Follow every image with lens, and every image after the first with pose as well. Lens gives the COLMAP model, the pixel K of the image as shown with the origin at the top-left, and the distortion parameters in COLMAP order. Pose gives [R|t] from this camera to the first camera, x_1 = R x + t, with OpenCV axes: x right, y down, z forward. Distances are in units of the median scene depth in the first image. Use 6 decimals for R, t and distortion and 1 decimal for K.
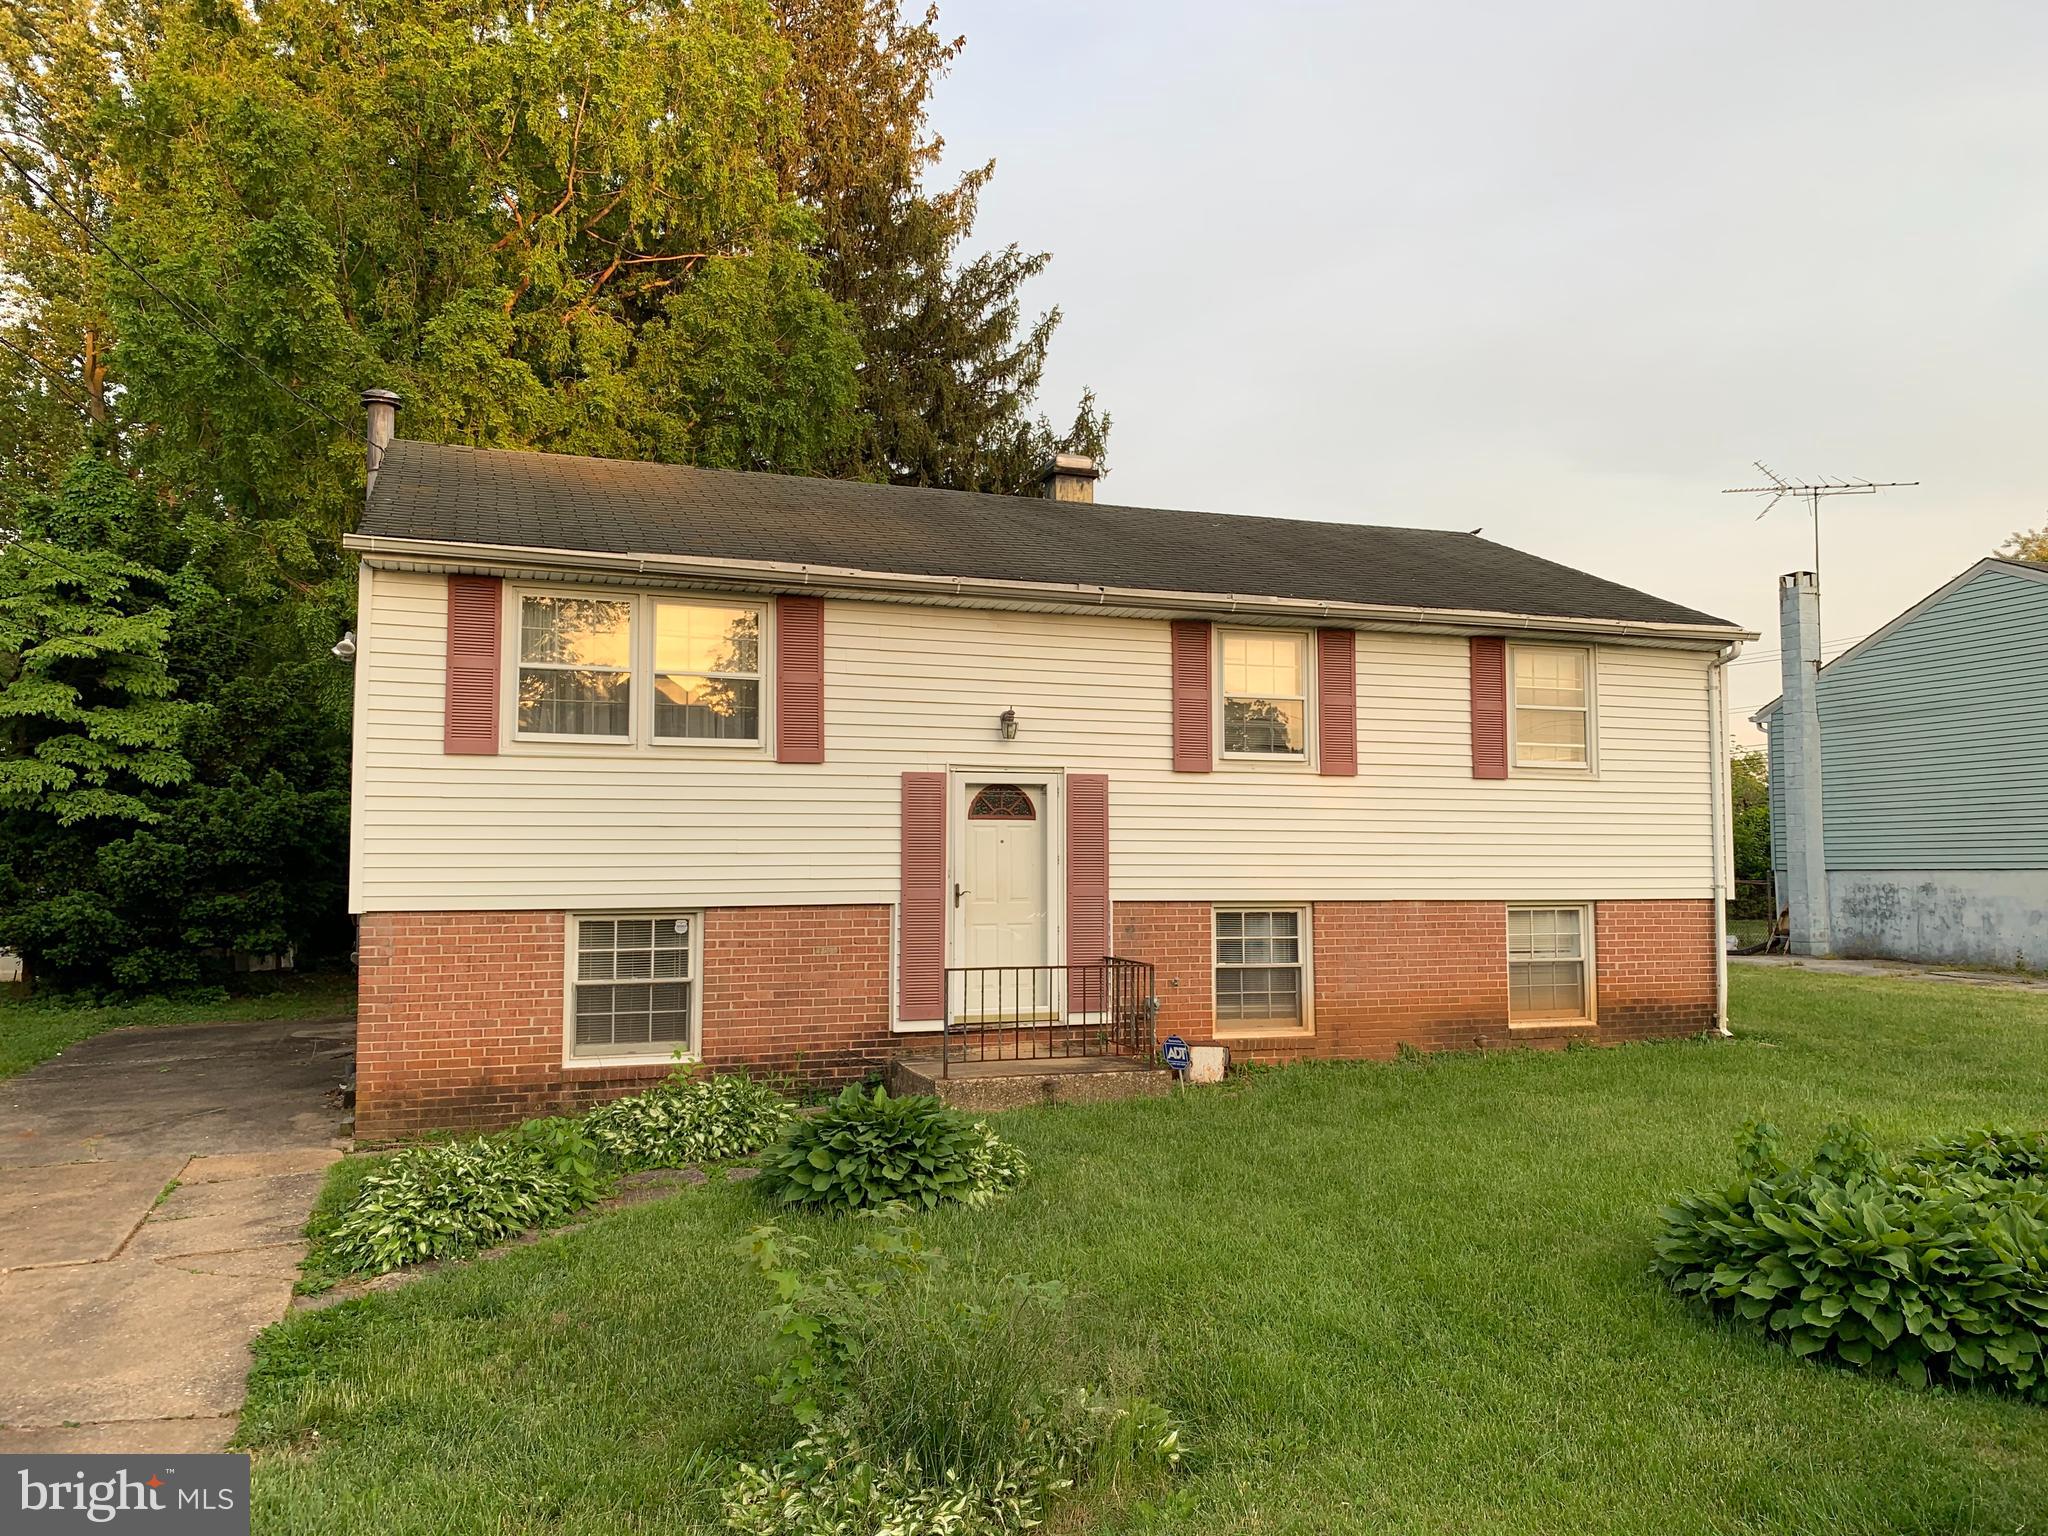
lens RADIAL K [[1528.8, 0, 1024.0], [0, 1528.8, 768.0], [0, 0, 1]] dist [0.110216, -0.292383]
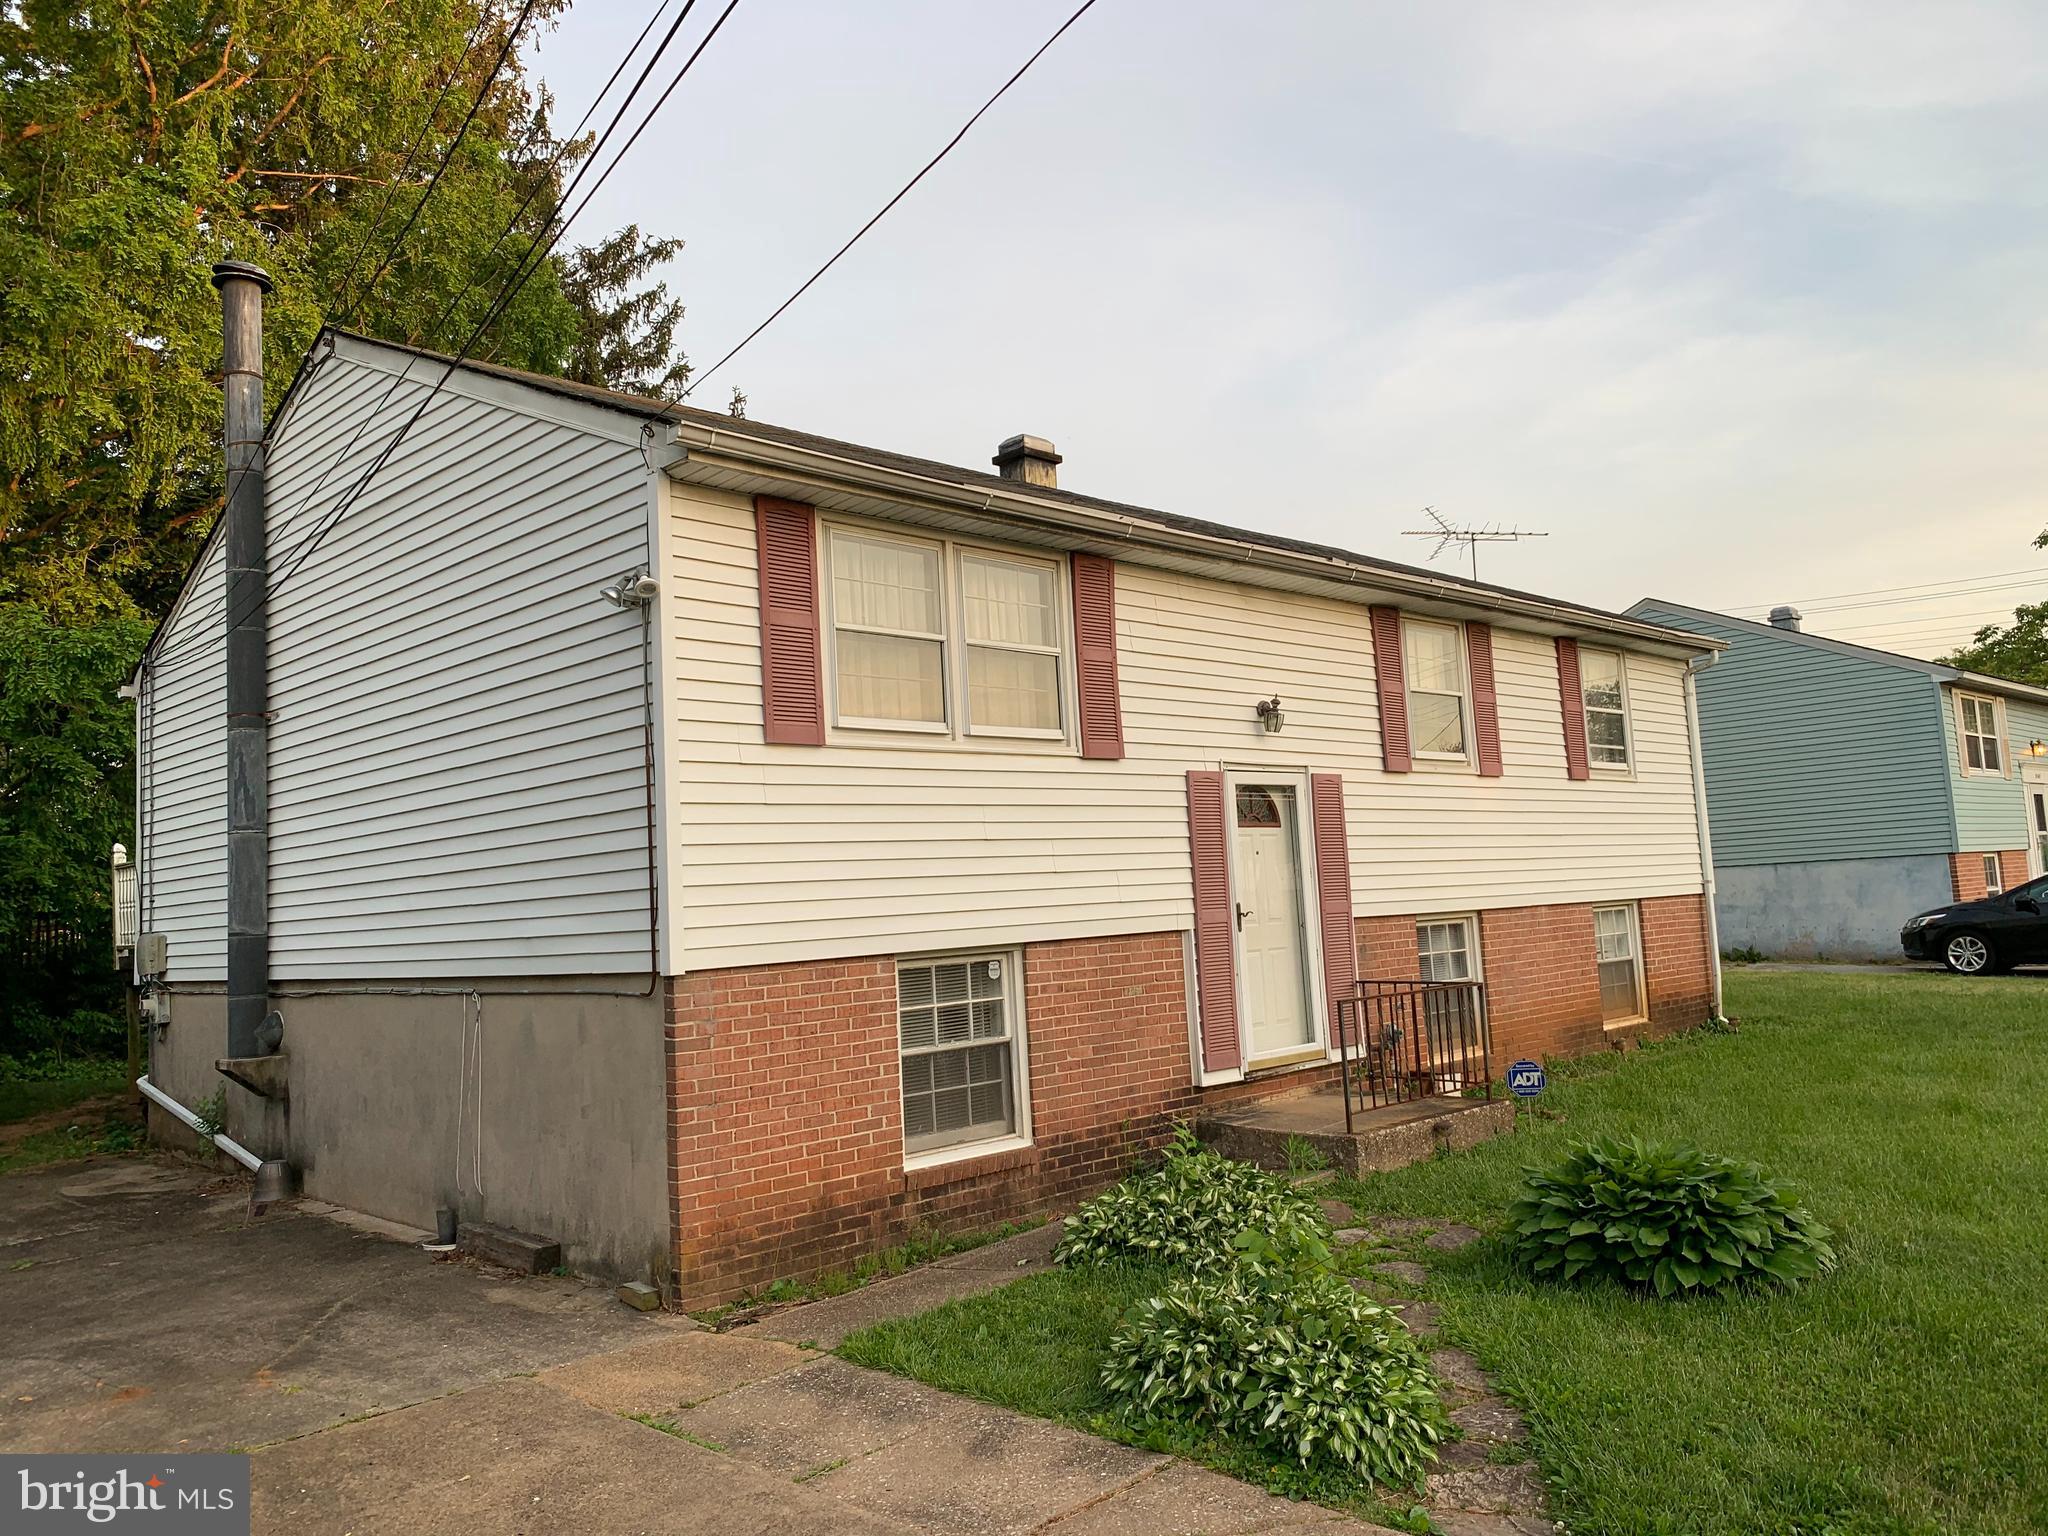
lens RADIAL K [[1539.4, 0, 1024.1], [0, 1539.4, 732.1], [0, 0, 1]] dist [0.091052, -0.145777]
pose [[0.909063, 0.001047, 0.416657, -0.518300], [0.022243, 0.998449, -0.051040, 0.022703], [-0.416064, 0.055666, 0.907630, 0.275669]]
